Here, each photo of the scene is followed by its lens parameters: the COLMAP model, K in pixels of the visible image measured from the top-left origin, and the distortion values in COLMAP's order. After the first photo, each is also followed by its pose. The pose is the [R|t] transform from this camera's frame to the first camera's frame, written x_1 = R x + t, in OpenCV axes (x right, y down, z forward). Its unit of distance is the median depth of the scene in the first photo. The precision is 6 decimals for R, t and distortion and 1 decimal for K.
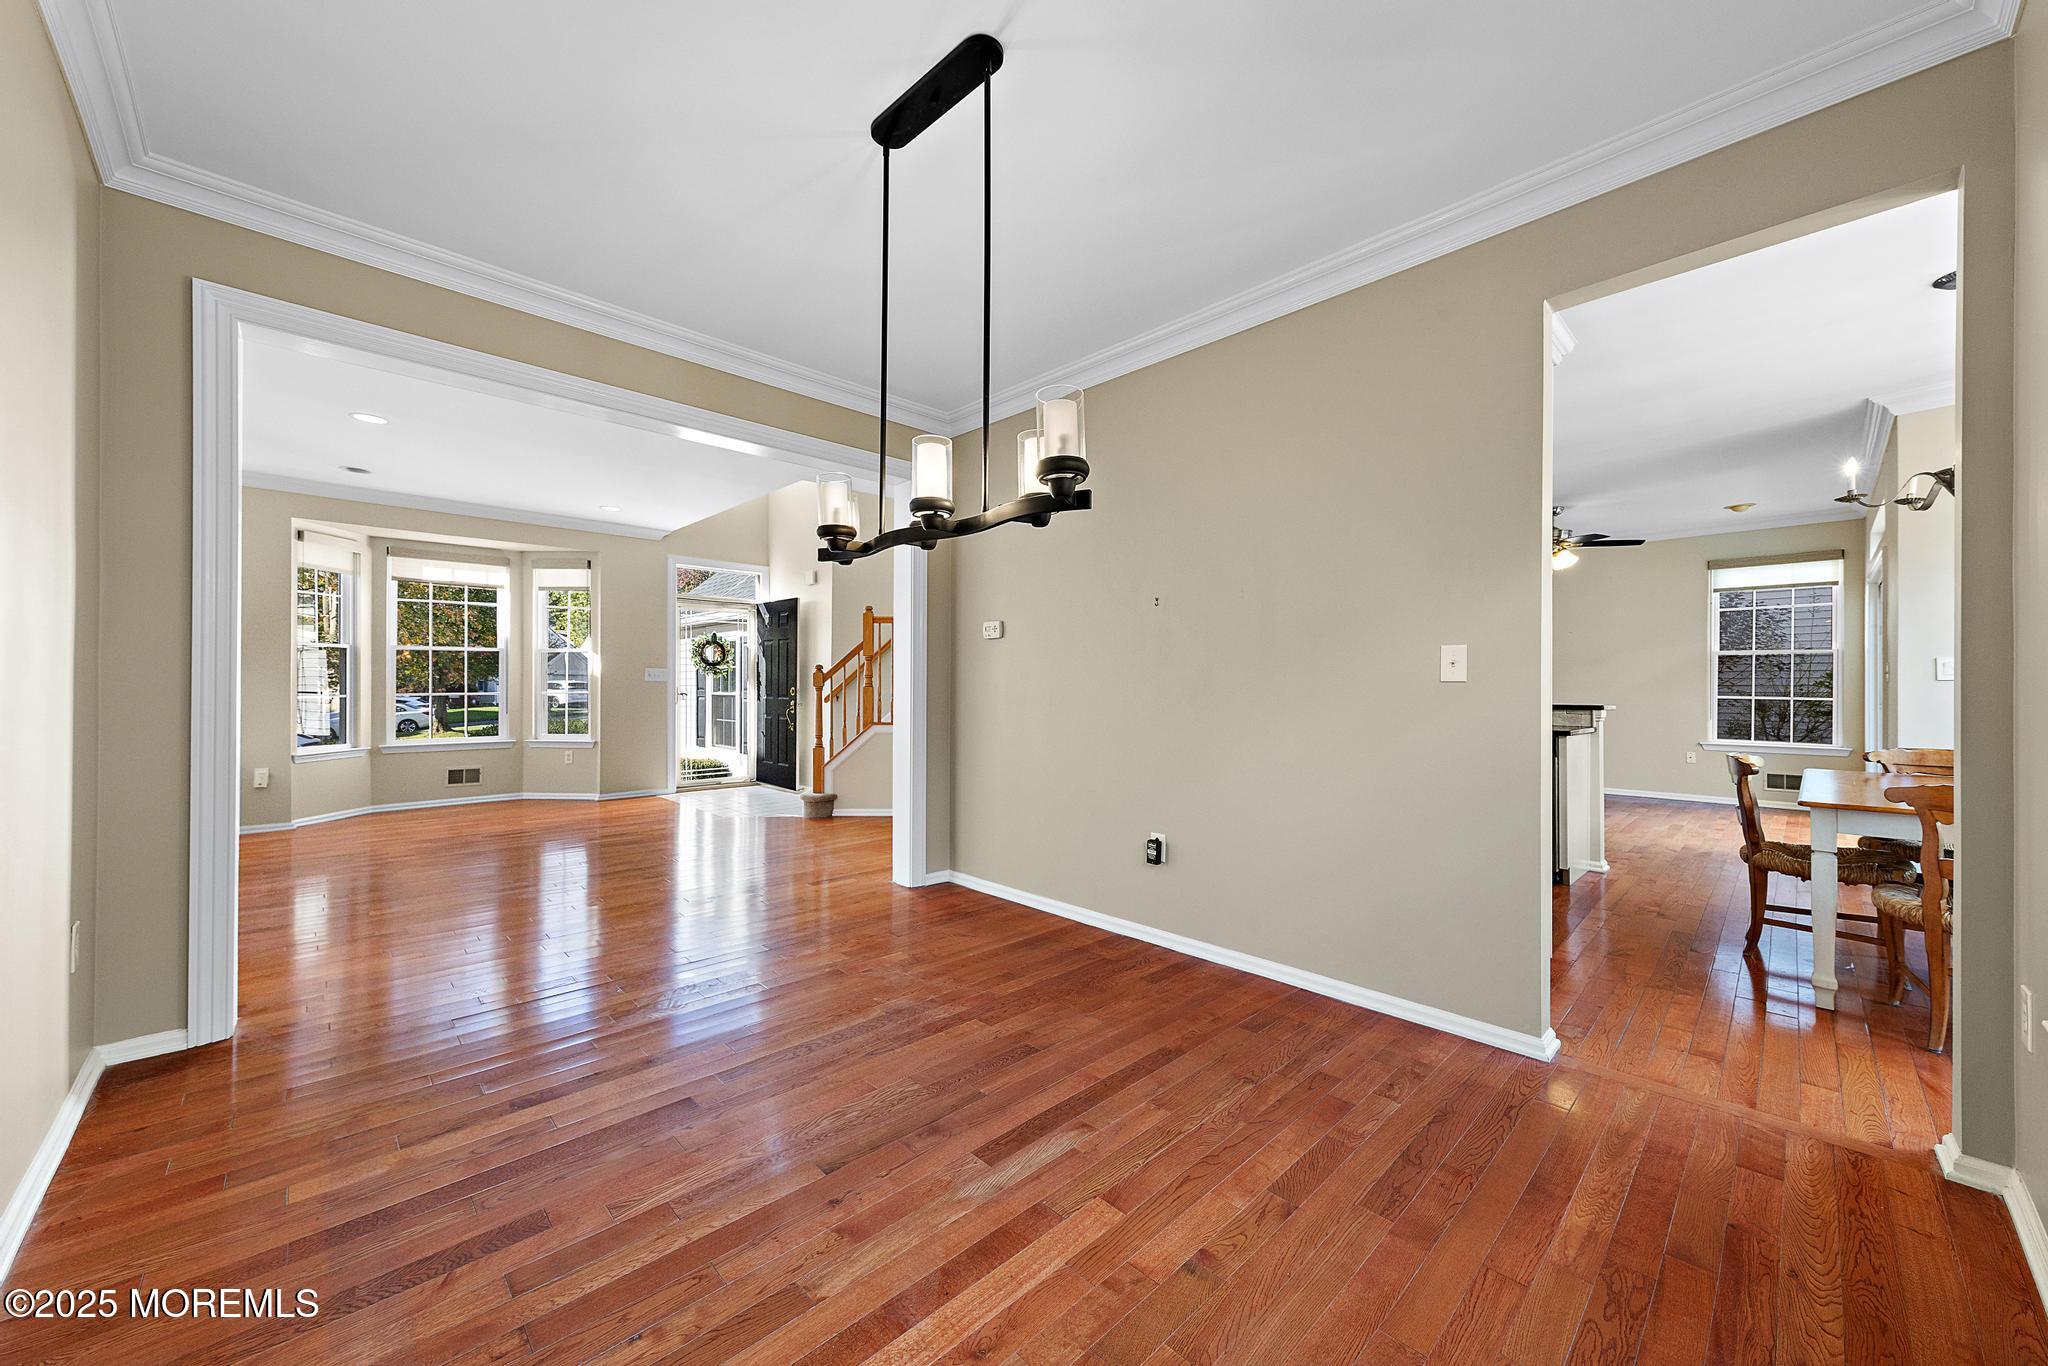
lens RADIAL K [[752.3, 0, 1031.8], [0, 752.3, 684.1], [0, 0, 1]] dist [-0.000933, -0.000195]
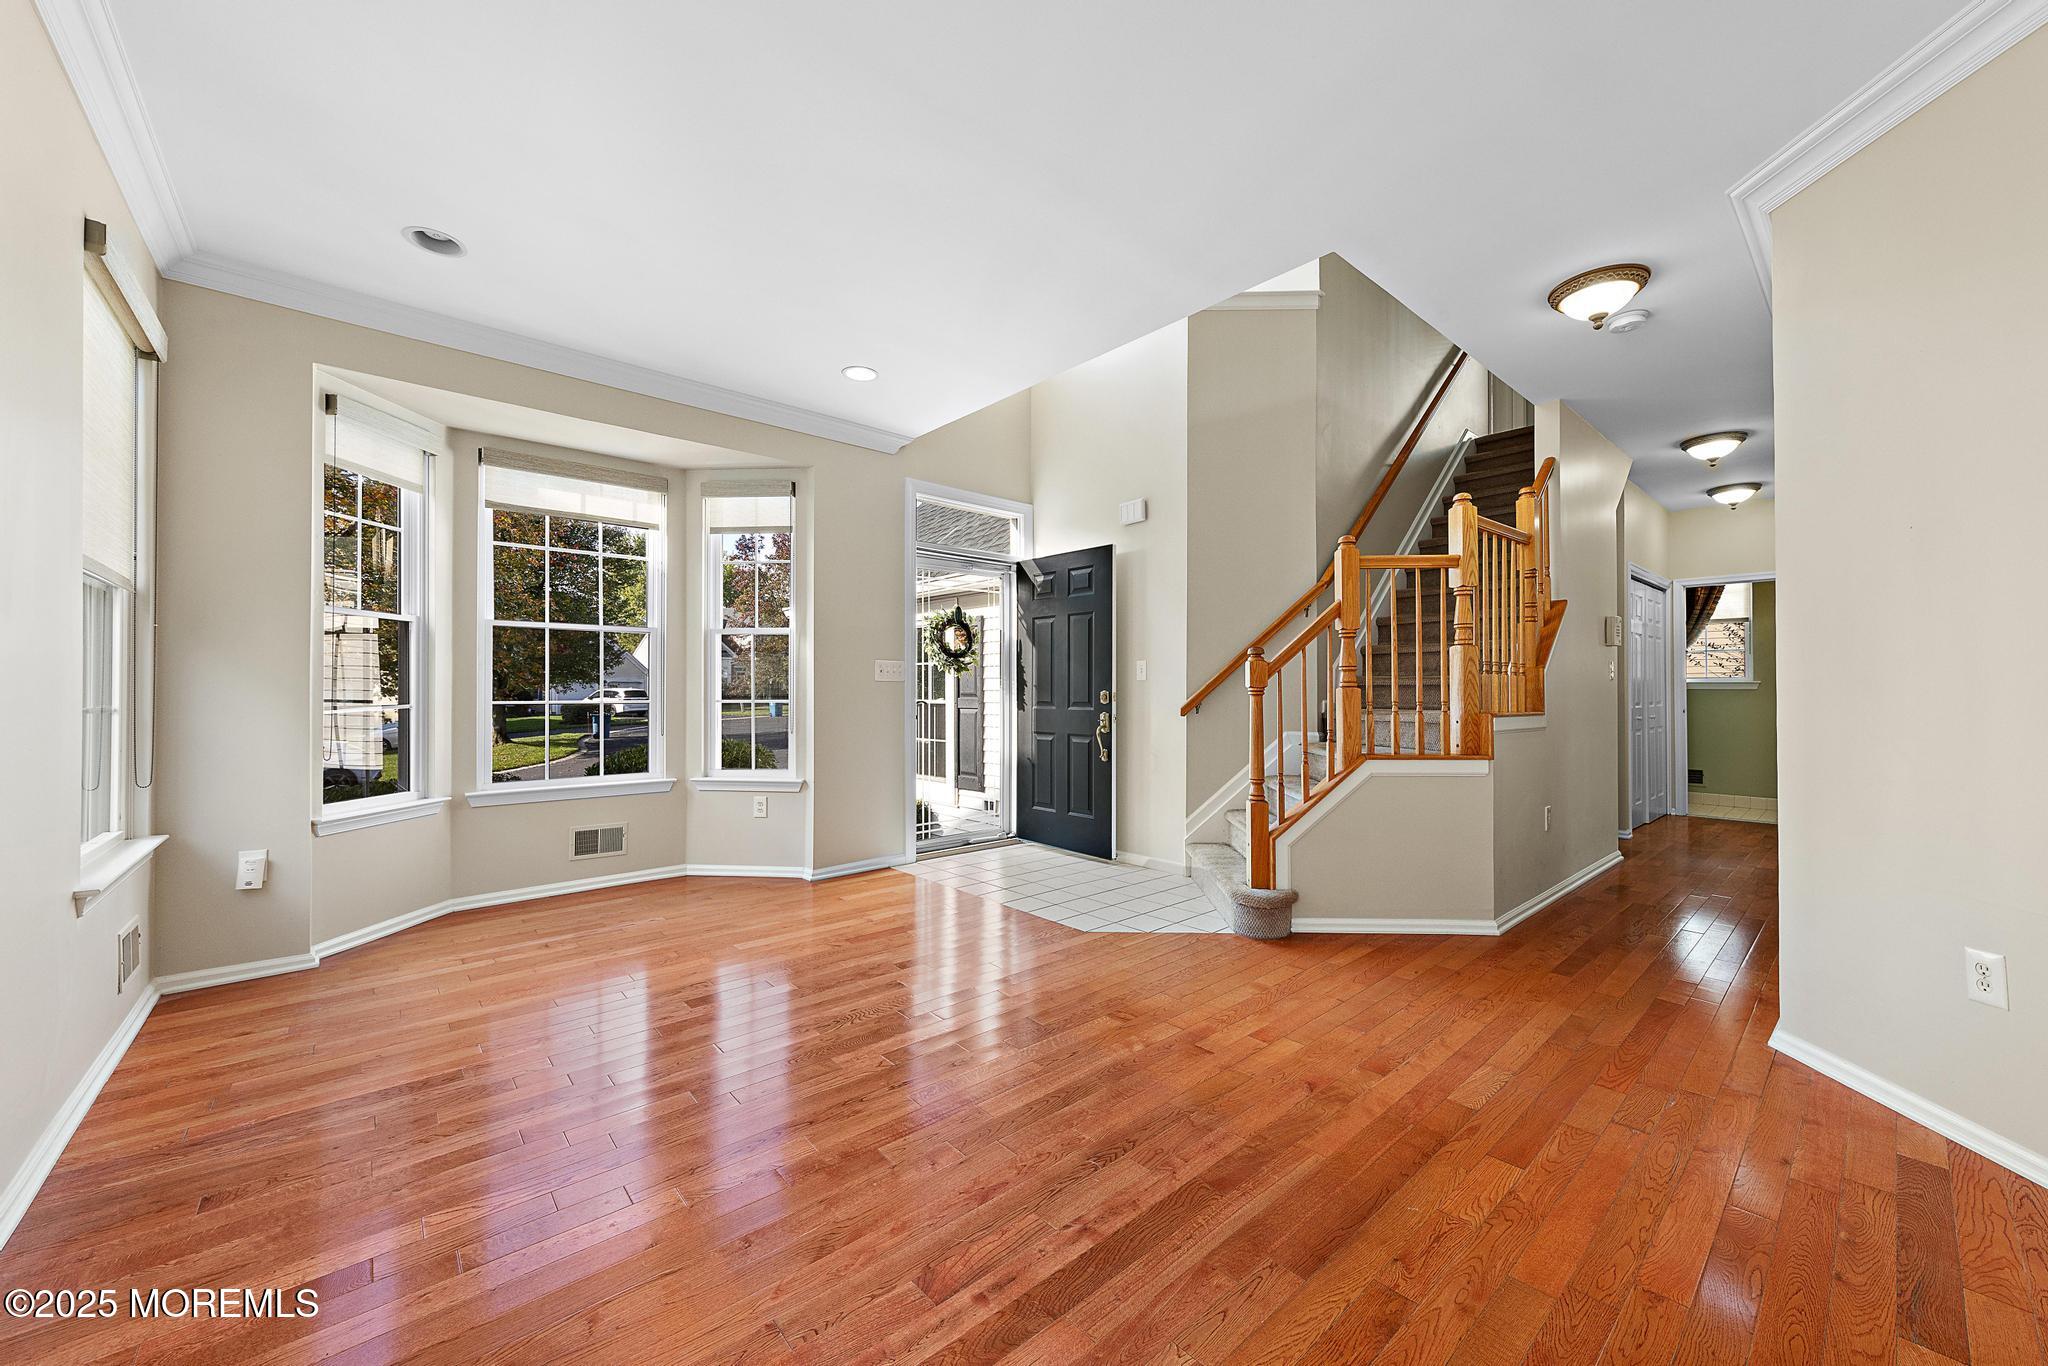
lens RADIAL K [[759.2, 0, 1022.6], [0, 759.2, 686.4], [0, 0, 1]] dist [0.001059, -0.000188]
pose [[0.998620, -0.003499, -0.052409, -0.374060], [0.003161, 0.999974, -0.006517, 0.004844], [0.052430, 0.006342, 0.998604, 0.401447]]
